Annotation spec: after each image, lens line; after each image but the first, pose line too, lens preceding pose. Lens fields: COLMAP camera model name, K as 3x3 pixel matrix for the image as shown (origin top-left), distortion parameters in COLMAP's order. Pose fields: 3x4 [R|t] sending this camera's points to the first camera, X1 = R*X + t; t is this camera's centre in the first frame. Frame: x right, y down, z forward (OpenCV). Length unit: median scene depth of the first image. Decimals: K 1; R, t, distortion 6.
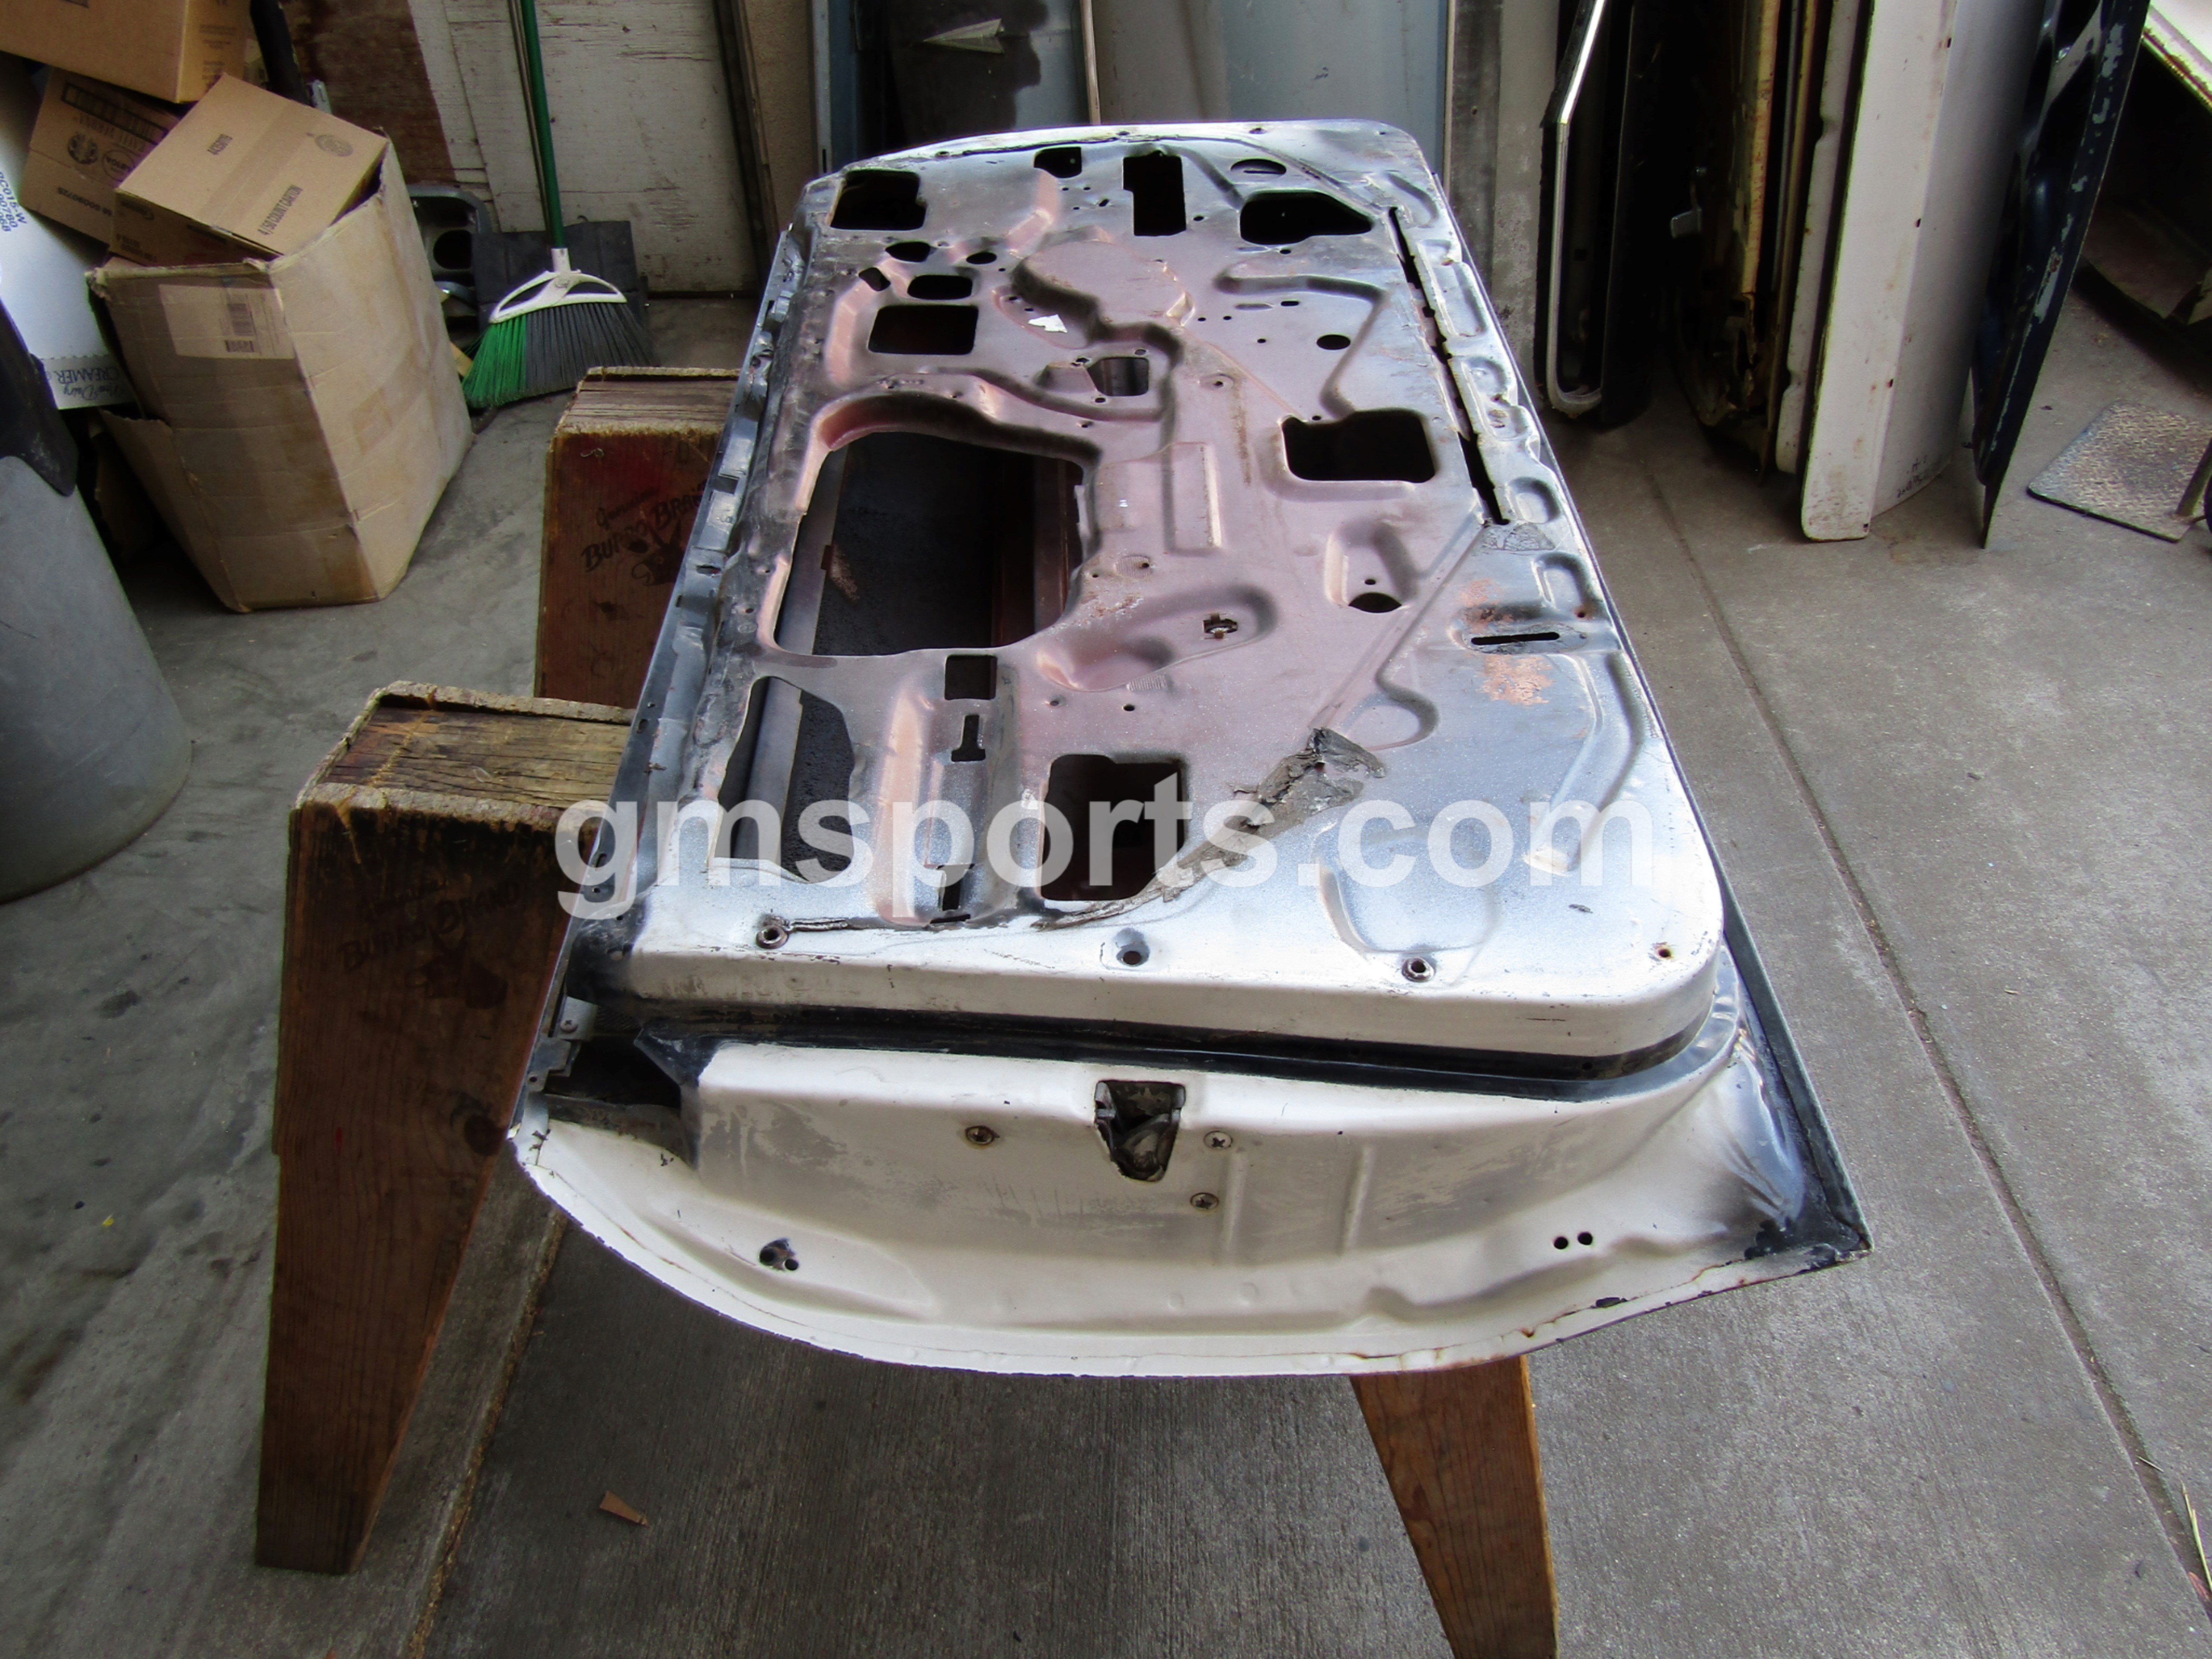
lens RADIAL K [[1559.2, 0, 1106.9], [0, 1559.2, 851.2], [0, 0, 1]] dist [-0.003114, -0.004499]
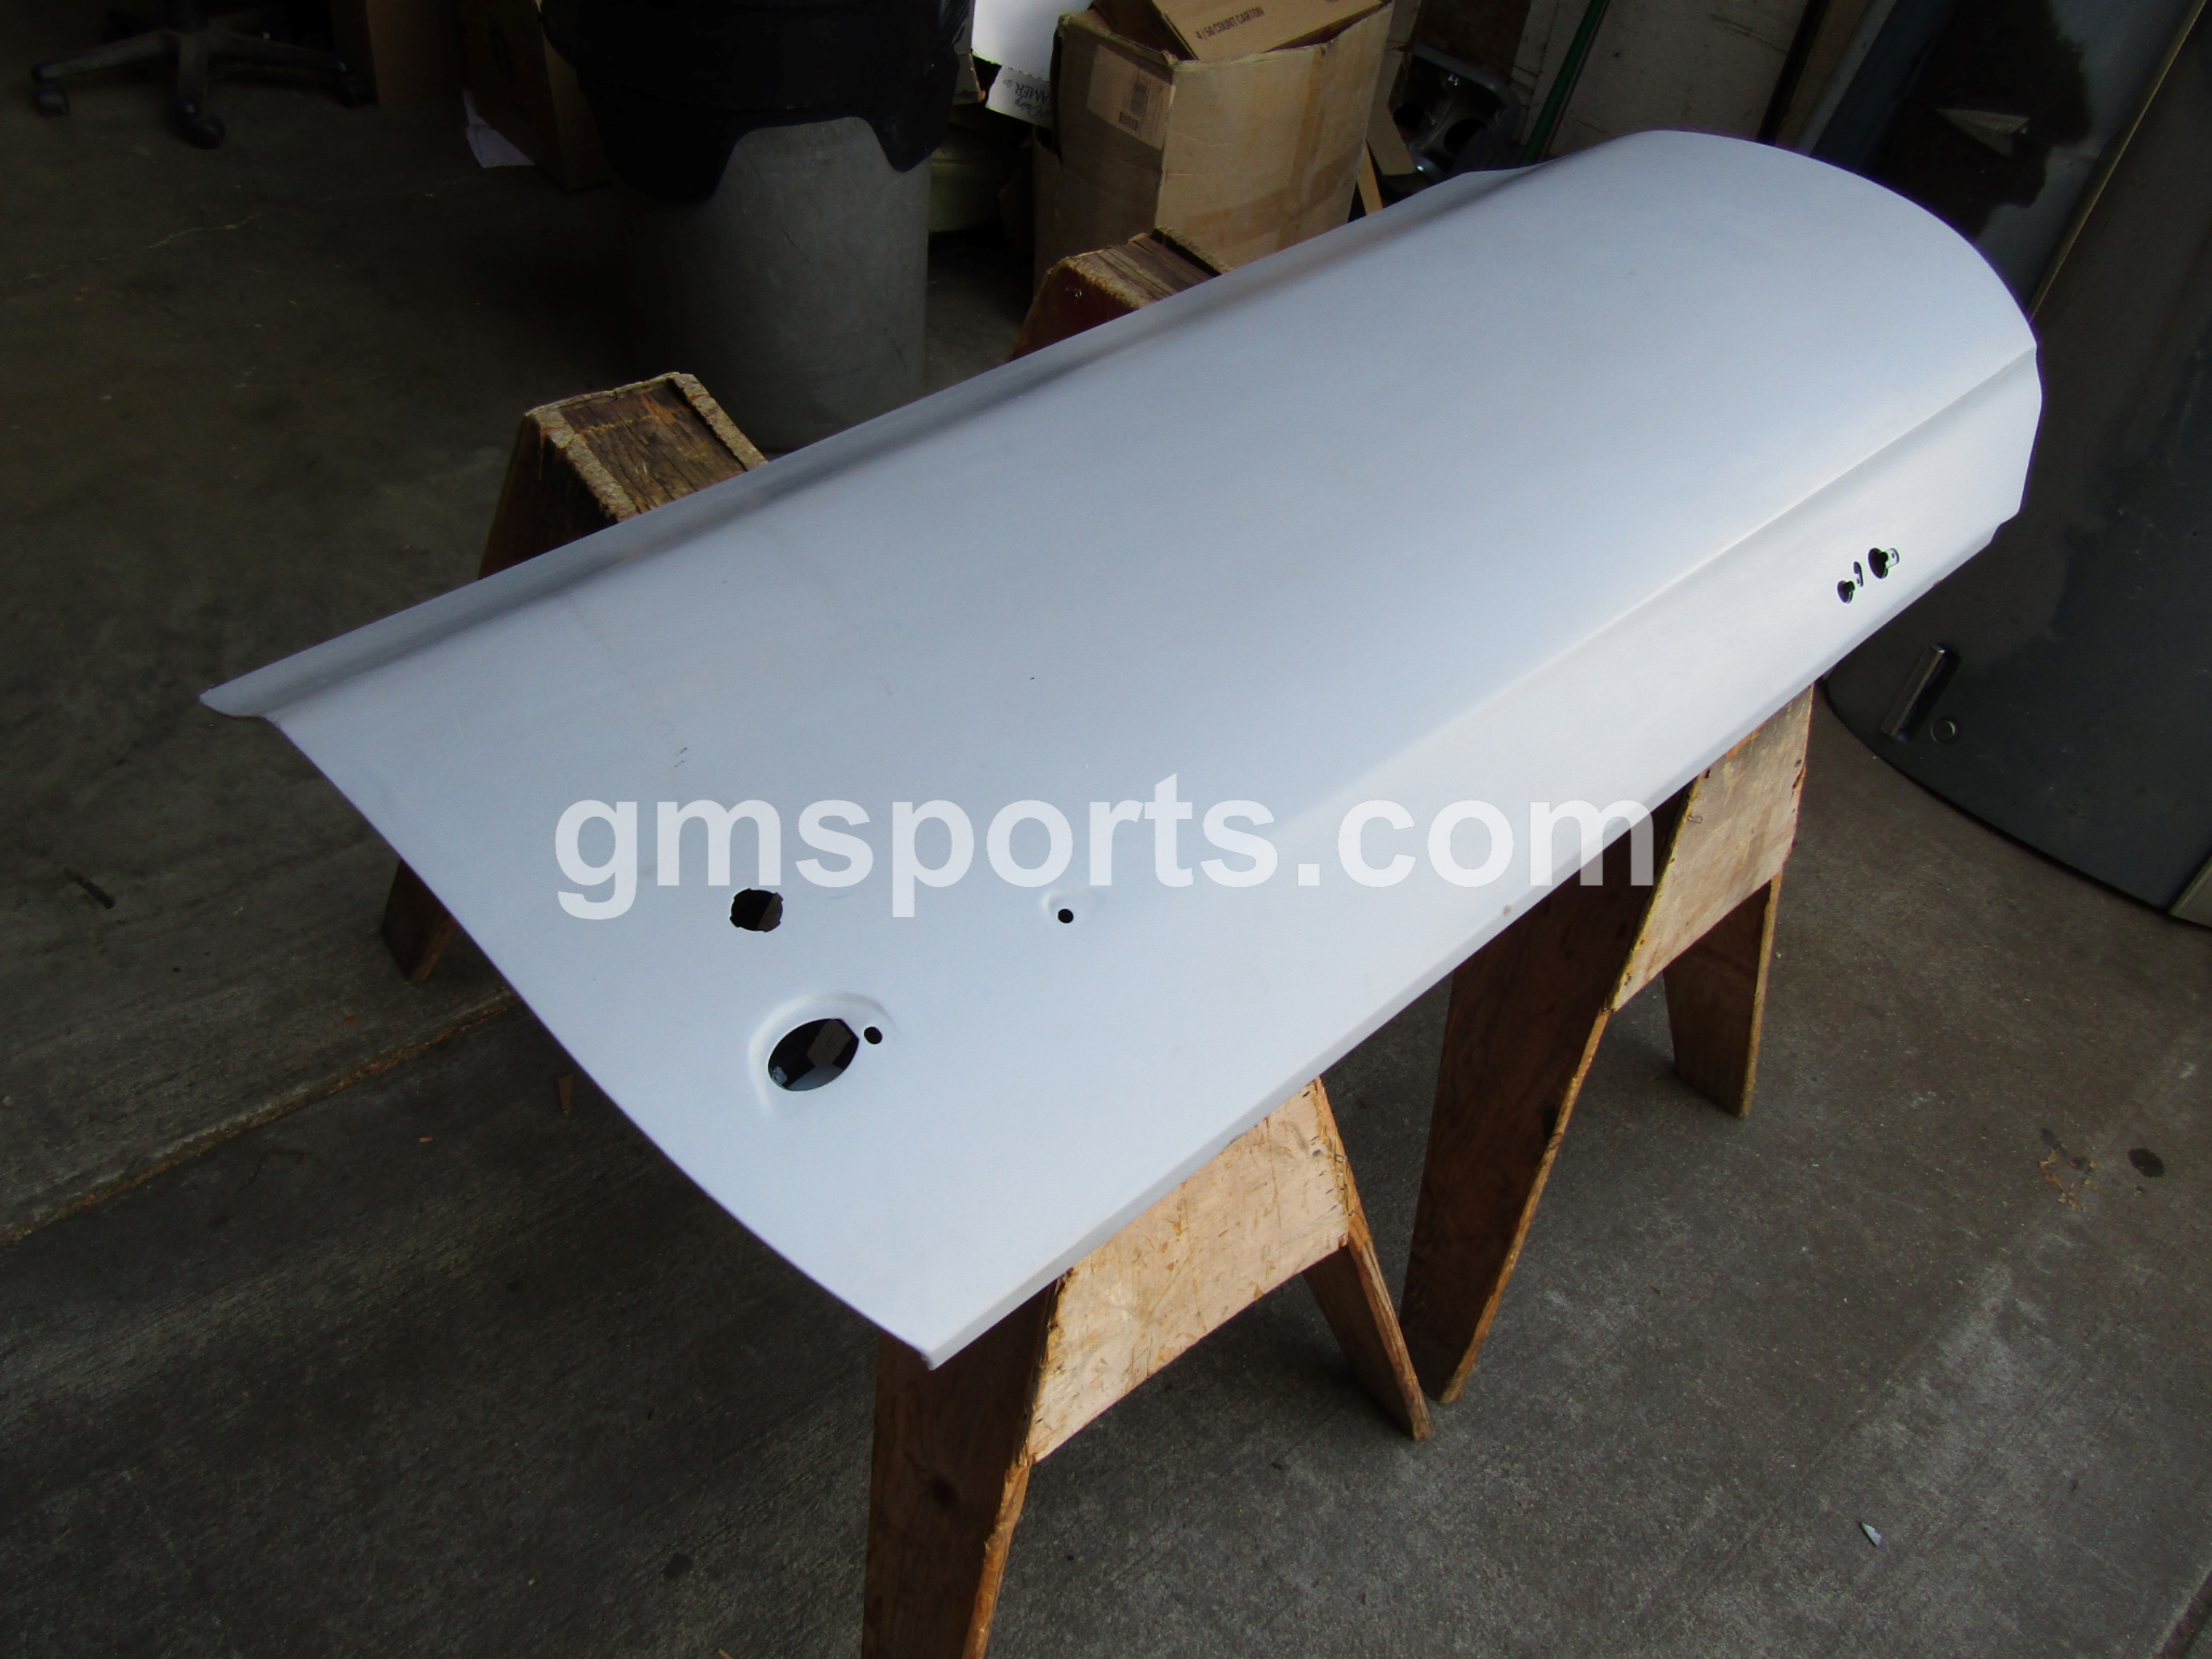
lens RADIAL K [[1559.2, 0, 1095.4], [0, 1559.2, 852.6], [0, 0, 1]] dist [-0.003114, -0.004499]
pose [[0.656317, 0.589404, -0.471010, 0.365783], [-0.570263, 0.796284, 0.201822, -0.170863], [0.494013, 0.136140, 0.858730, 0.150610]]
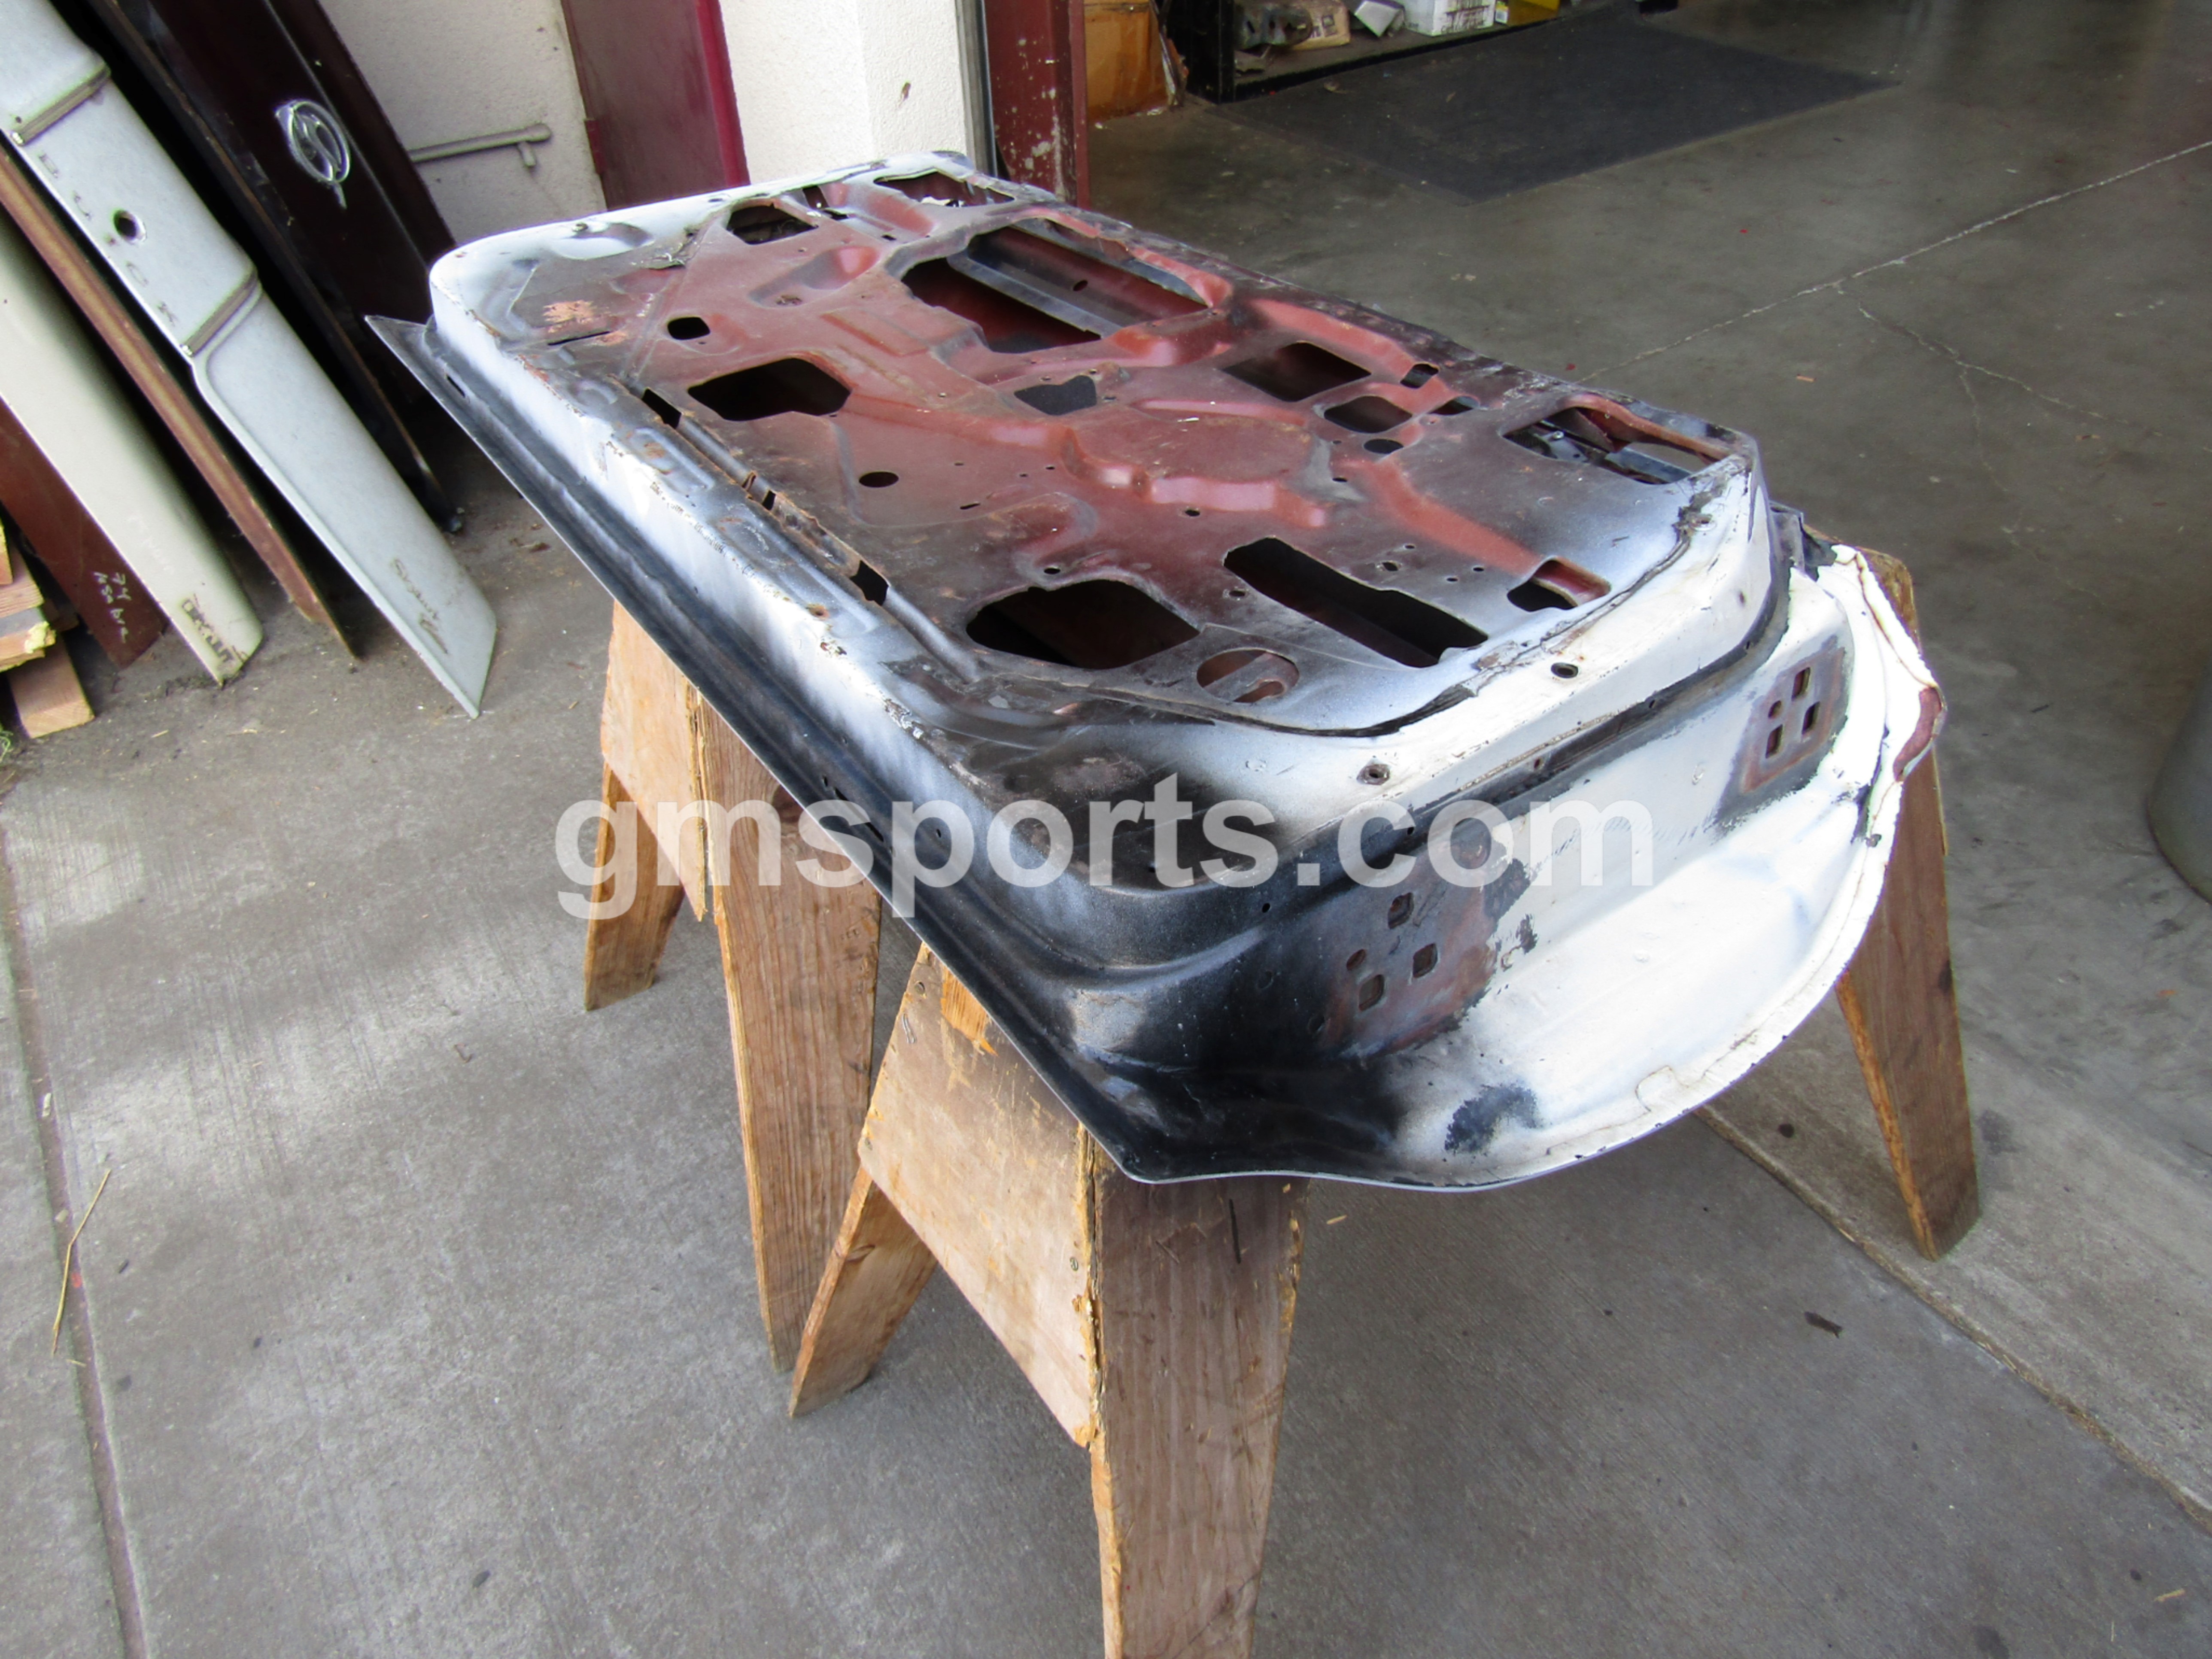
lens RADIAL K [[1559.2, 0, 1088.9], [0, 1559.2, 820.3], [0, 0, 1]] dist [-0.003114, -0.004499]
pose [[-0.828596, 0.382239, -0.409049, 0.362694], [-0.335854, 0.245186, 0.909443, -0.839435], [0.447918, 0.890942, -0.074784, 0.985430]]
